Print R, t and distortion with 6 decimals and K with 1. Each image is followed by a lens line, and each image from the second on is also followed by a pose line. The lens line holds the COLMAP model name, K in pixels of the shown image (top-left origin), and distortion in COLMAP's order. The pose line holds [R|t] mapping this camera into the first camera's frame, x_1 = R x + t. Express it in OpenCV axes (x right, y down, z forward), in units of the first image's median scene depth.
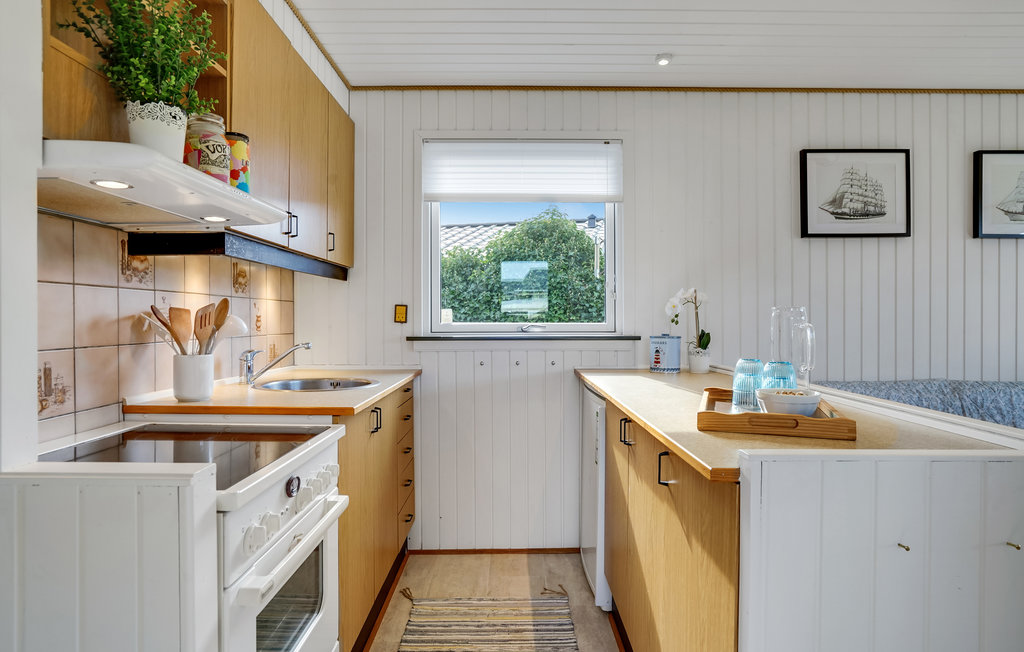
lens RADIAL K [[562.5, 0, 510.8], [0, 562.5, 321.1], [0, 0, 1]] dist [-0.027557, 0.008762]
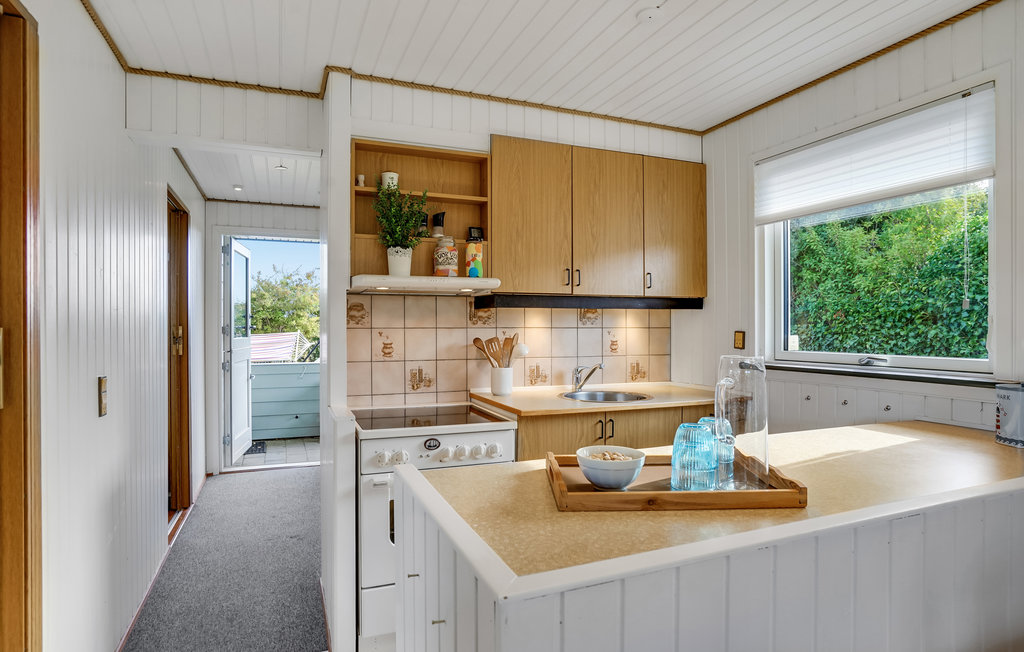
lens RADIAL K [[558.1, 0, 512.5], [0, 558.1, 331.1], [0, 0, 1]] dist [-0.024179, 0.002994]
pose [[0.381094, 0.007751, -0.924504, 0.579523], [-0.003335, 0.999970, 0.007009, -0.034911], [0.924530, 0.000412, 0.381108, 0.239800]]
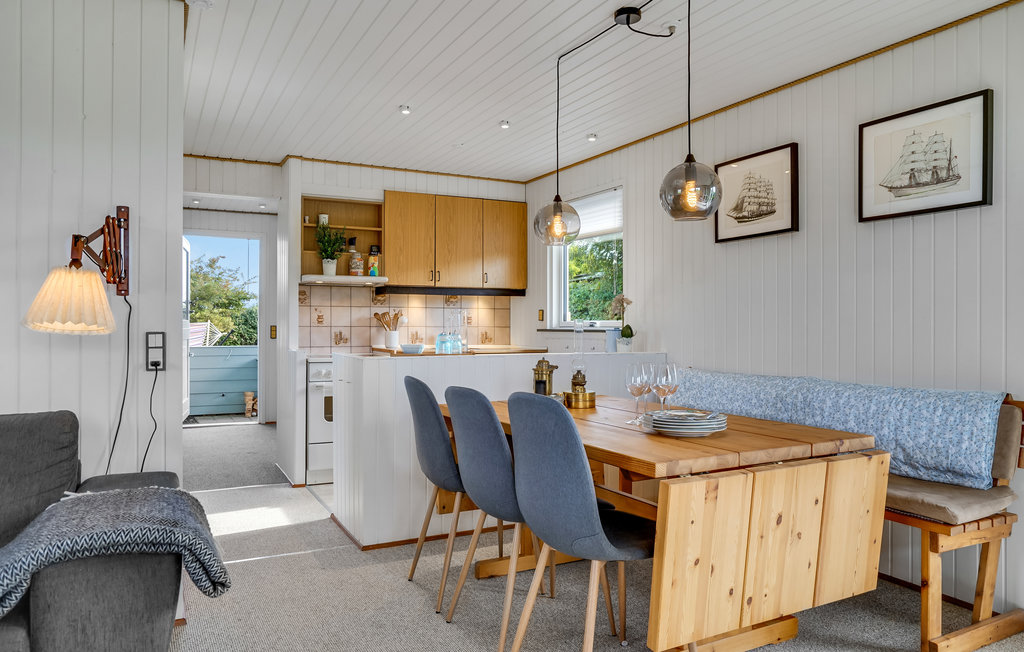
lens RADIAL K [[703.5, 0, 504.1], [0, 703.5, 324.7], [0, 0, 1]] dist [-0.028097, 0.015894]
pose [[0.448040, 0.001189, -0.894013, 1.595343], [-0.006622, 0.999976, -0.001989, 0.019545], [0.893989, 0.006811, 0.448037, -0.013413]]
